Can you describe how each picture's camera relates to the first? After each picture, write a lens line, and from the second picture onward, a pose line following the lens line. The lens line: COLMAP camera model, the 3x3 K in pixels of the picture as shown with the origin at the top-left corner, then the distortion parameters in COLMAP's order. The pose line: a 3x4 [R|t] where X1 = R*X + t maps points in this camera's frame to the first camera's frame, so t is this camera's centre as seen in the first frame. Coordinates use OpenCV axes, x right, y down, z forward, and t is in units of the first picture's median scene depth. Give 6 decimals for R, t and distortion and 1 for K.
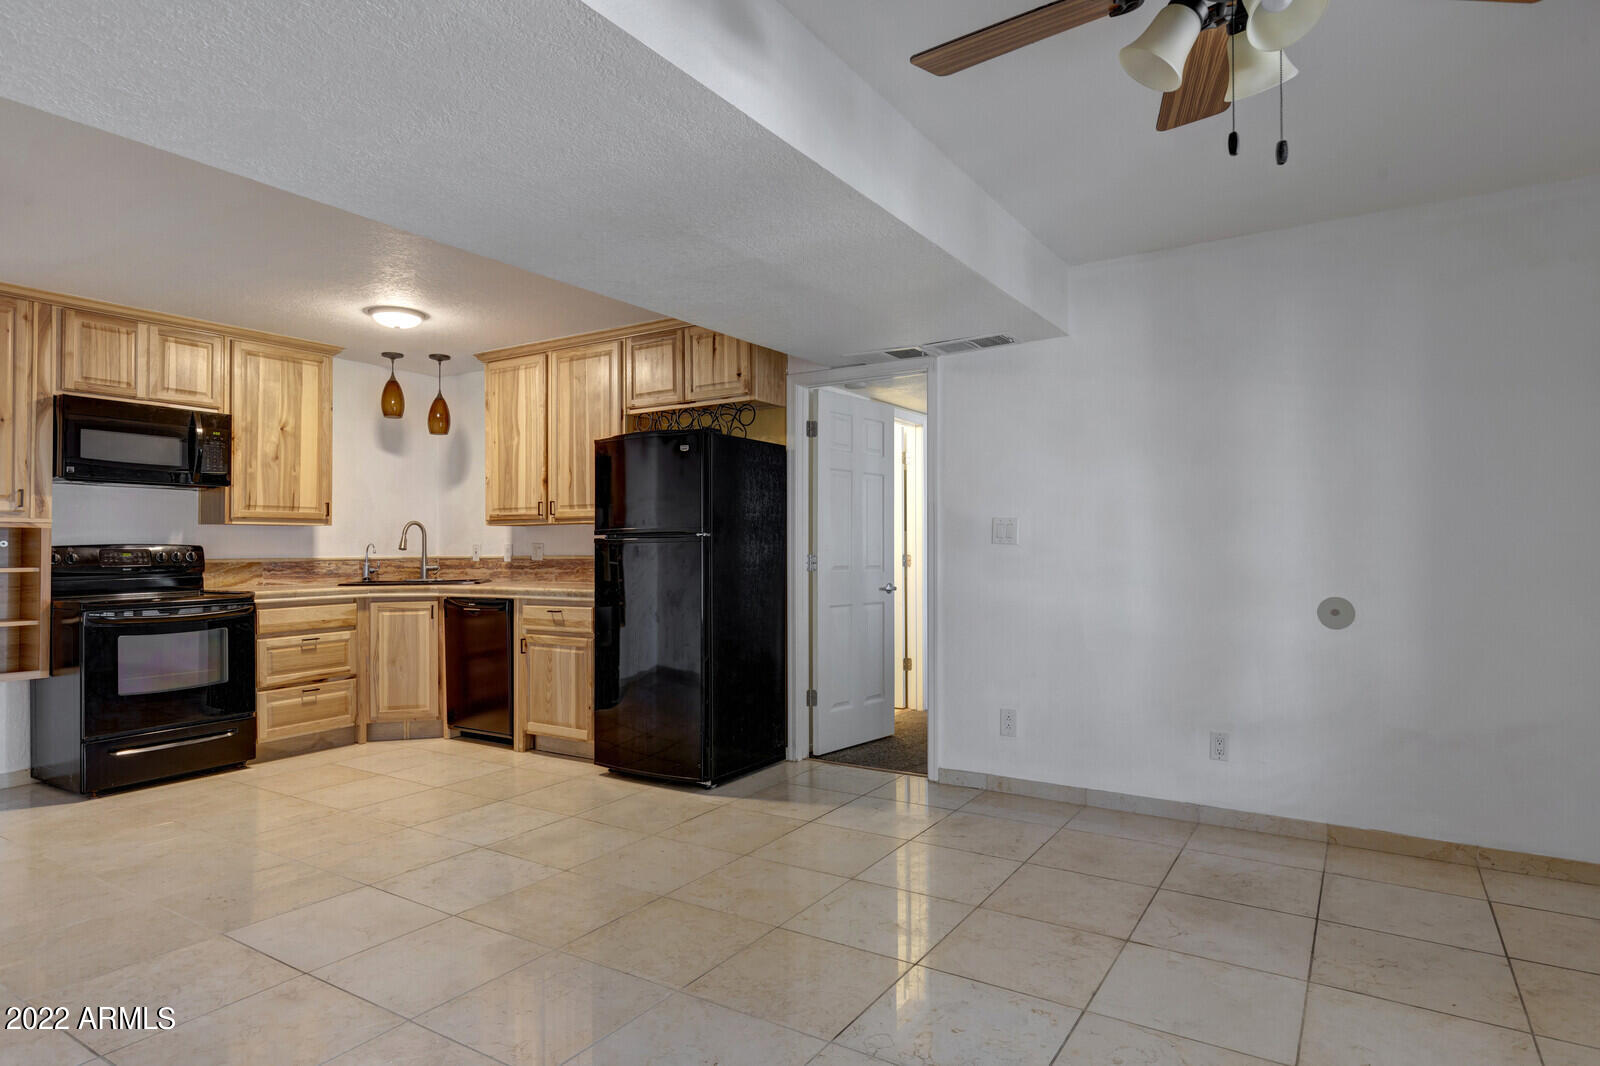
lens RADIAL K [[893.8, 0, 806.4], [0, 893.8, 535.0], [0, 0, 1]] dist [0.010052, -0.001409]
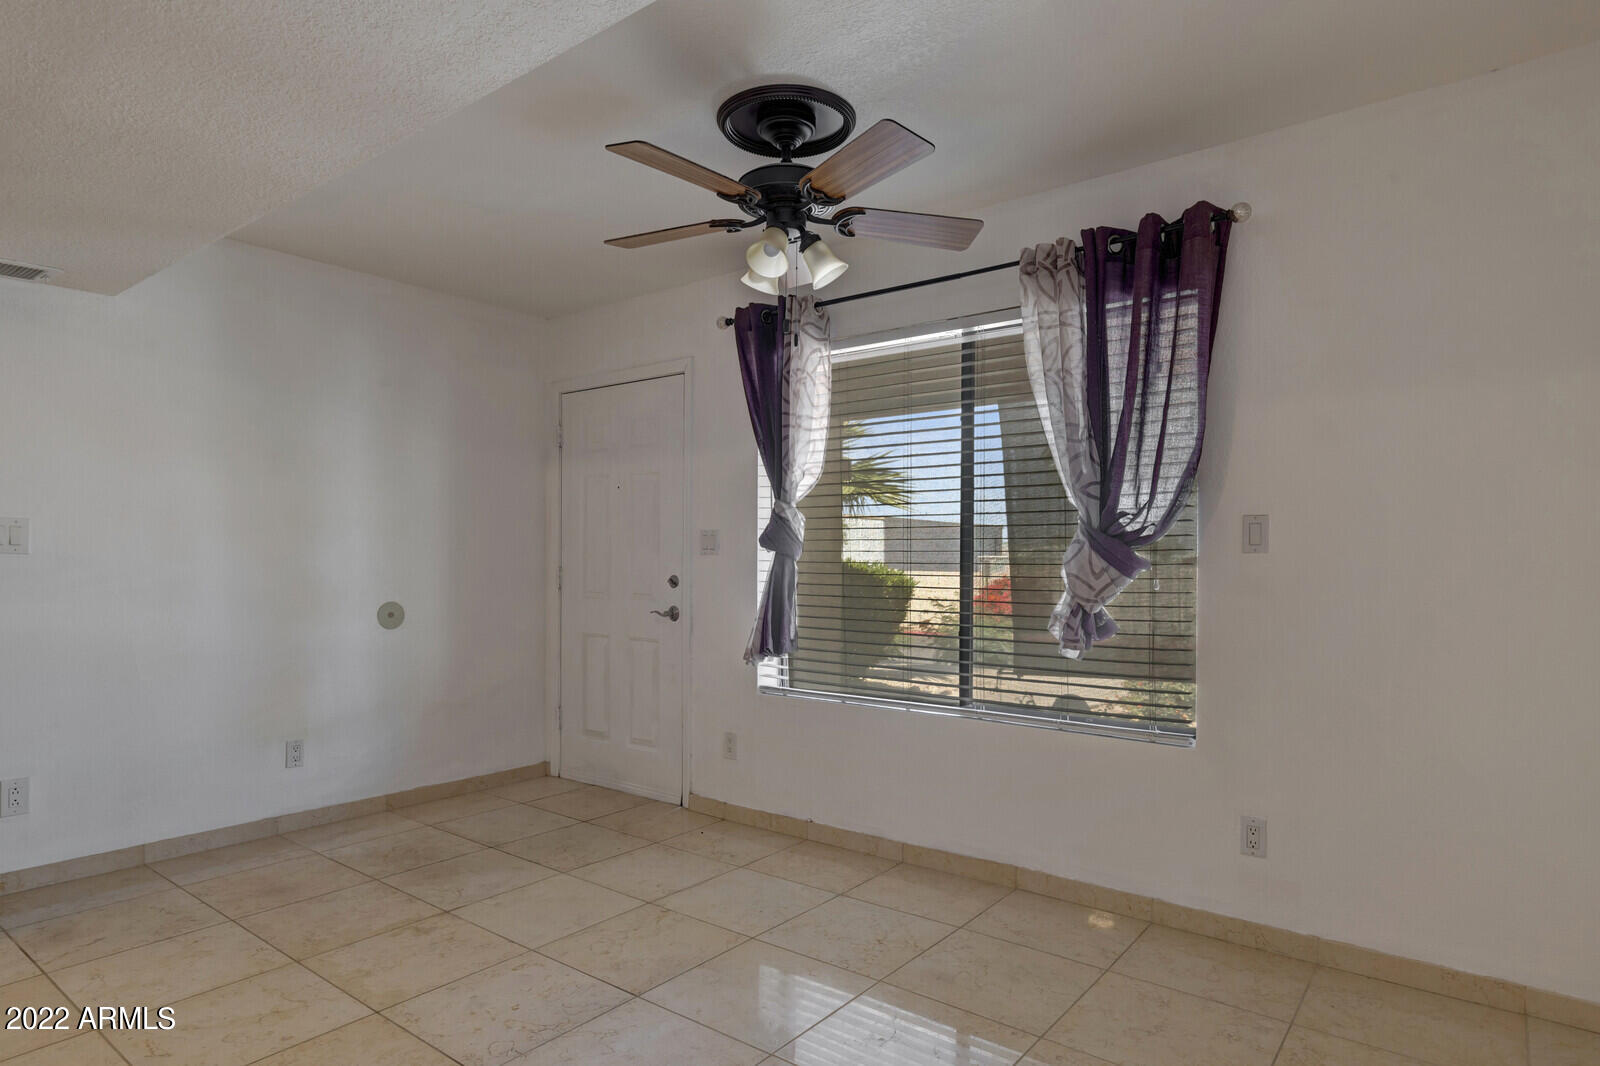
lens RADIAL K [[893.8, 0, 801.9], [0, 893.8, 557.8], [0, 0, 1]] dist [0.010052, -0.001409]
pose [[0.103032, 0.006358, 0.994658, -0.392062], [-0.016153, 0.999858, -0.004718, 0.005928], [-0.994547, -0.015581, 0.103120, 0.251106]]
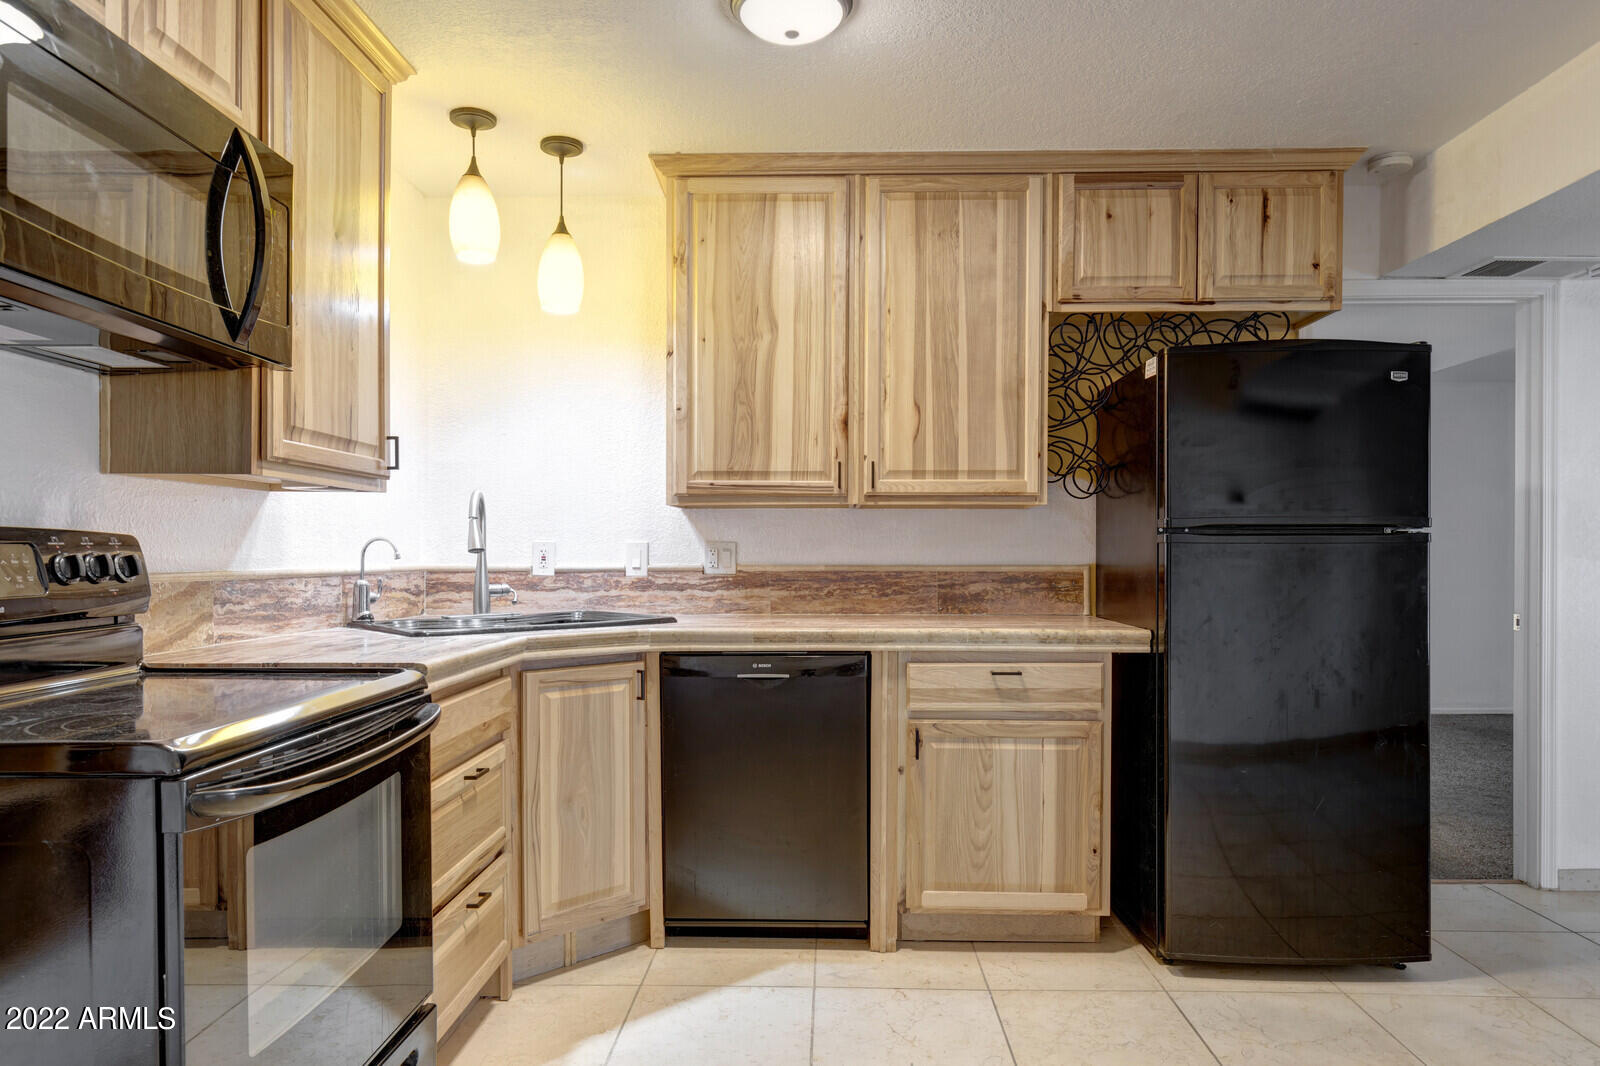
lens RADIAL K [[1004.2, 0, 802.9], [0, 1004.2, 558.3], [0, 0, 1]] dist [0.007814, -0.003984]
pose [[0.857666, 0.004357, 0.514188, -0.705669], [-0.013583, 0.999807, 0.014185, 0.012643], [-0.514028, -0.019150, 0.857560, 0.581292]]
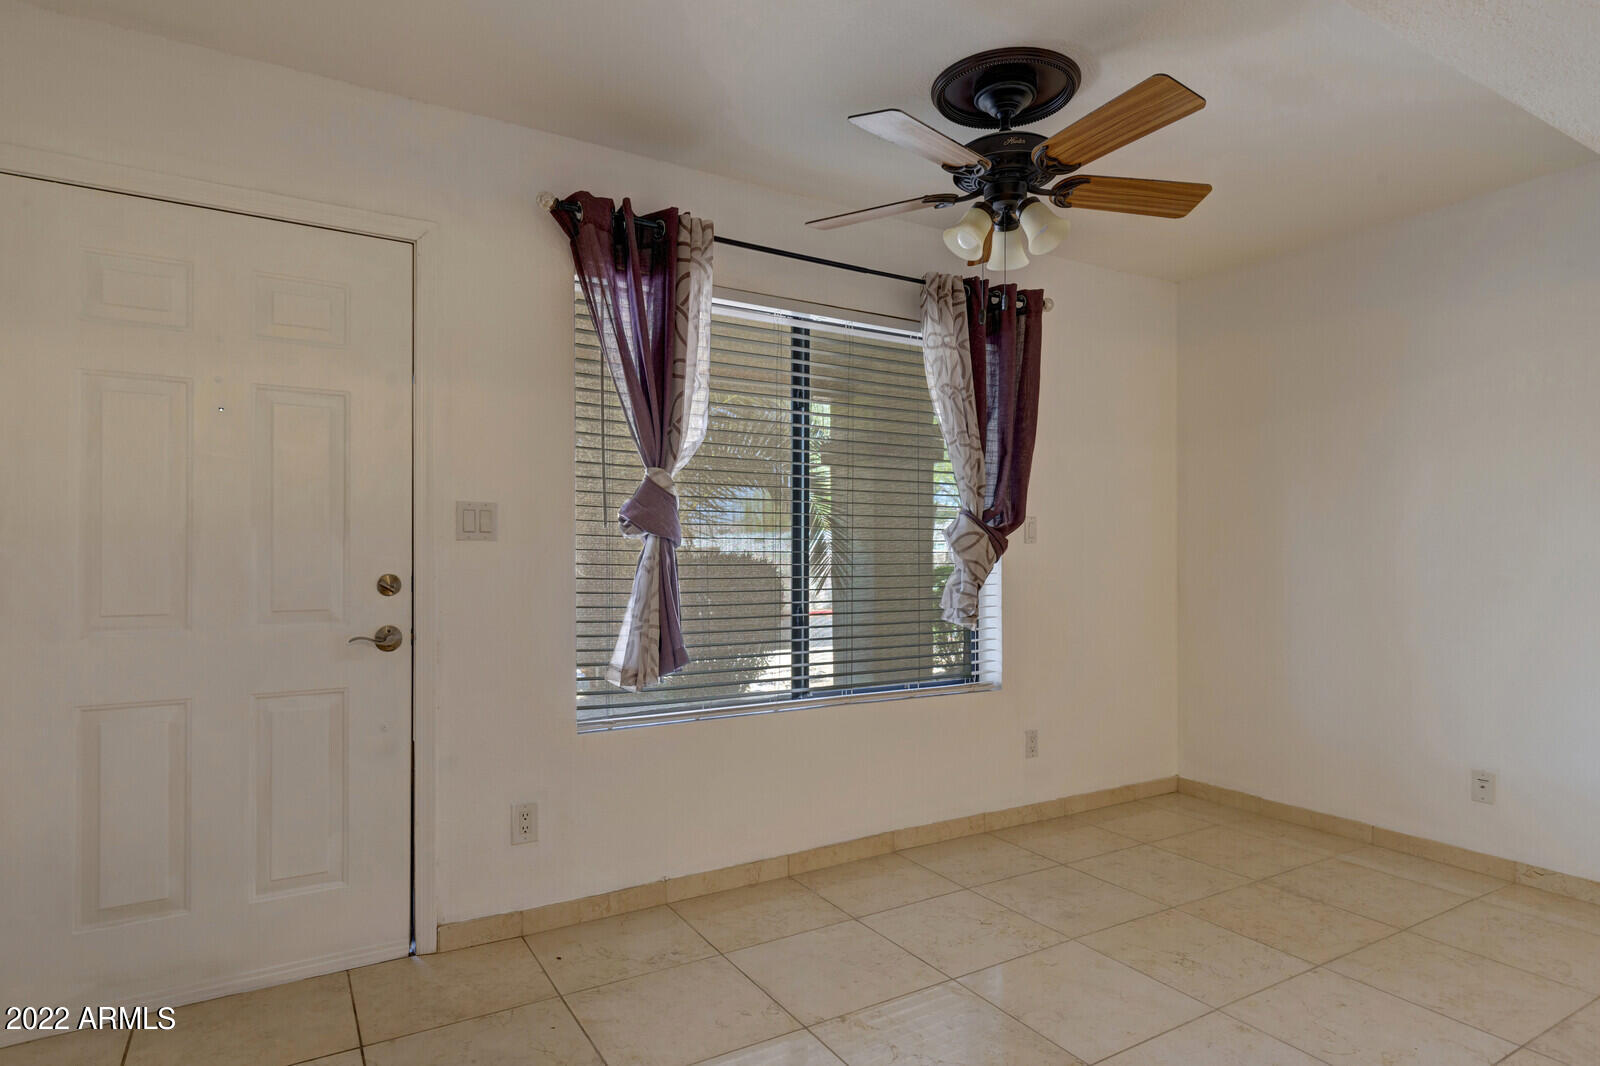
lens RADIAL K [[893.8, 0, 793.9], [0, 893.8, 539.5], [0, 0, 1]] dist [0.010052, -0.001409]
pose [[-0.893840, 0.006098, 0.448345, 0.029070], [-0.005224, 0.999698, -0.024012, 0.012205], [-0.448356, -0.023805, -0.893538, 0.836073]]
